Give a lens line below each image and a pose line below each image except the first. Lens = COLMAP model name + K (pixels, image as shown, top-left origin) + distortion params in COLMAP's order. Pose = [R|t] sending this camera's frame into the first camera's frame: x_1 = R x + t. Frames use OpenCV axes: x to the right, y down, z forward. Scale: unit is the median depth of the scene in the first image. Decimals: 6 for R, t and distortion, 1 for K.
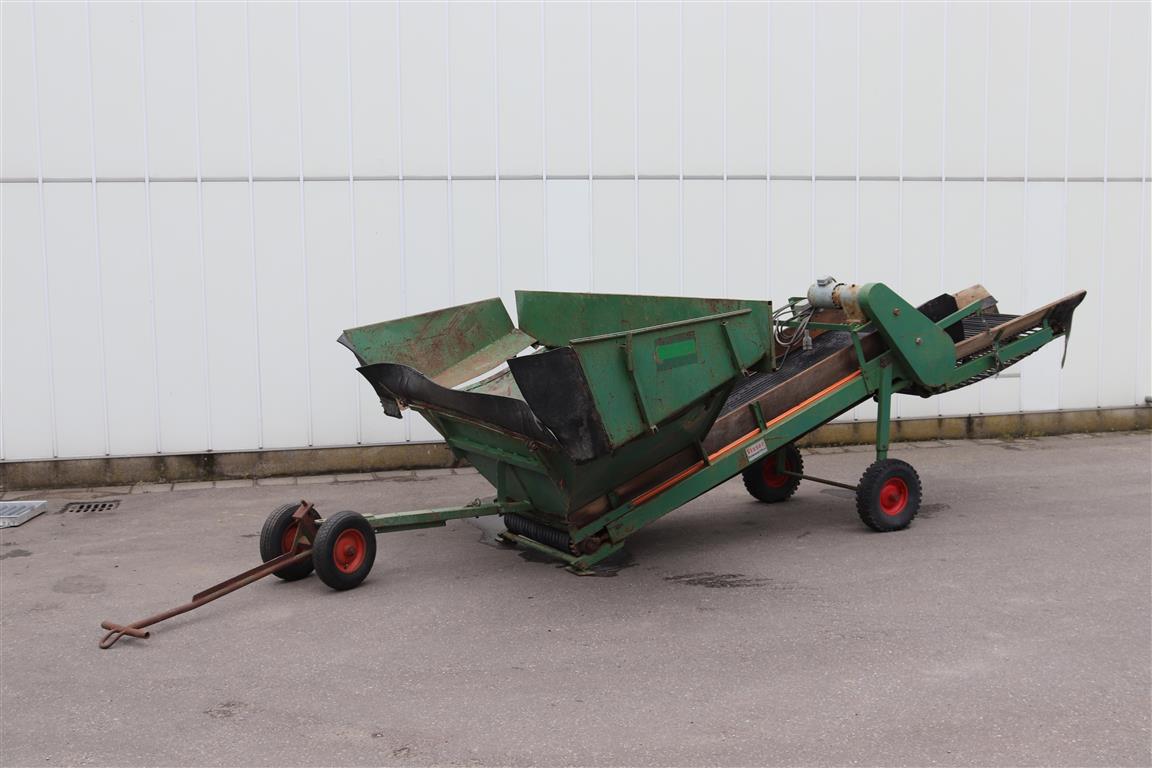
lens RADIAL K [[1343.8, 0, 576.8], [0, 1343.8, 384.3], [0, 0, 1]] dist [-0.034218, 0.000000]
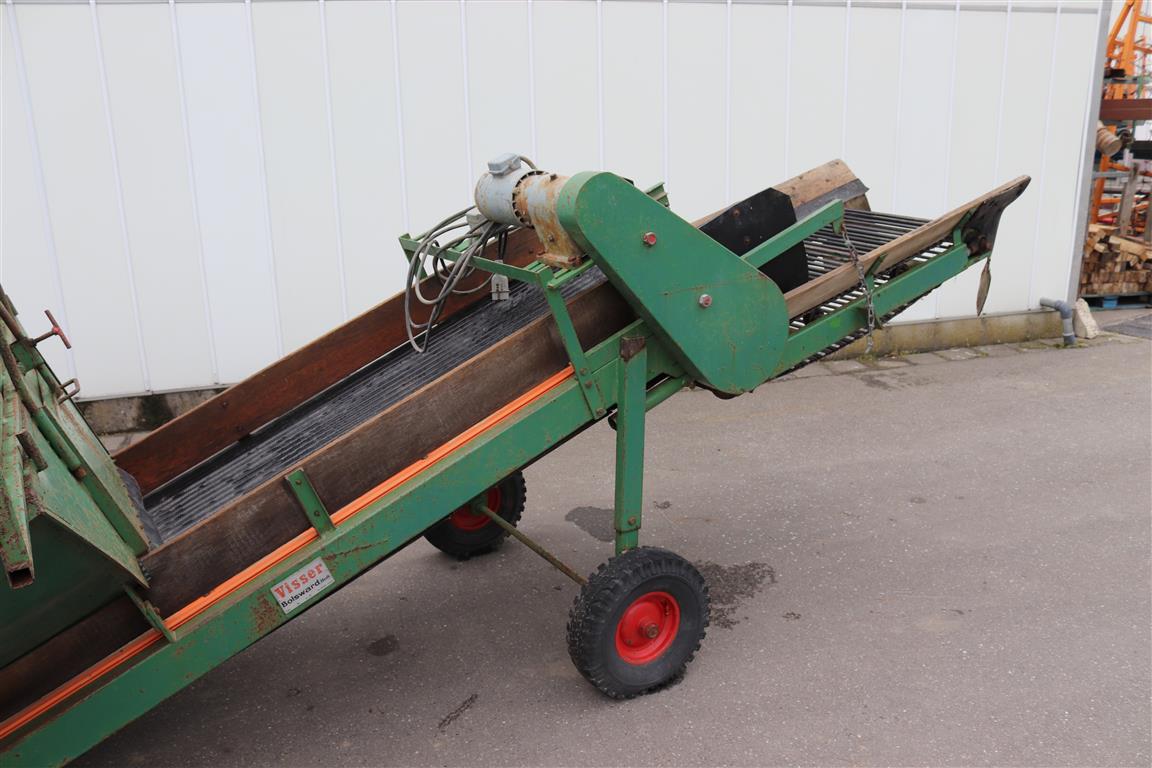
lens RADIAL K [[967.5, 0, 577.8], [0, 967.5, 385.4], [0, 0, 1]] dist [-0.097668, -0.005238]
pose [[0.999331, -0.020601, 0.030213, 0.198422], [0.015105, 0.984982, 0.171992, -0.059216], [-0.033303, -0.171421, 0.984635, 0.664588]]
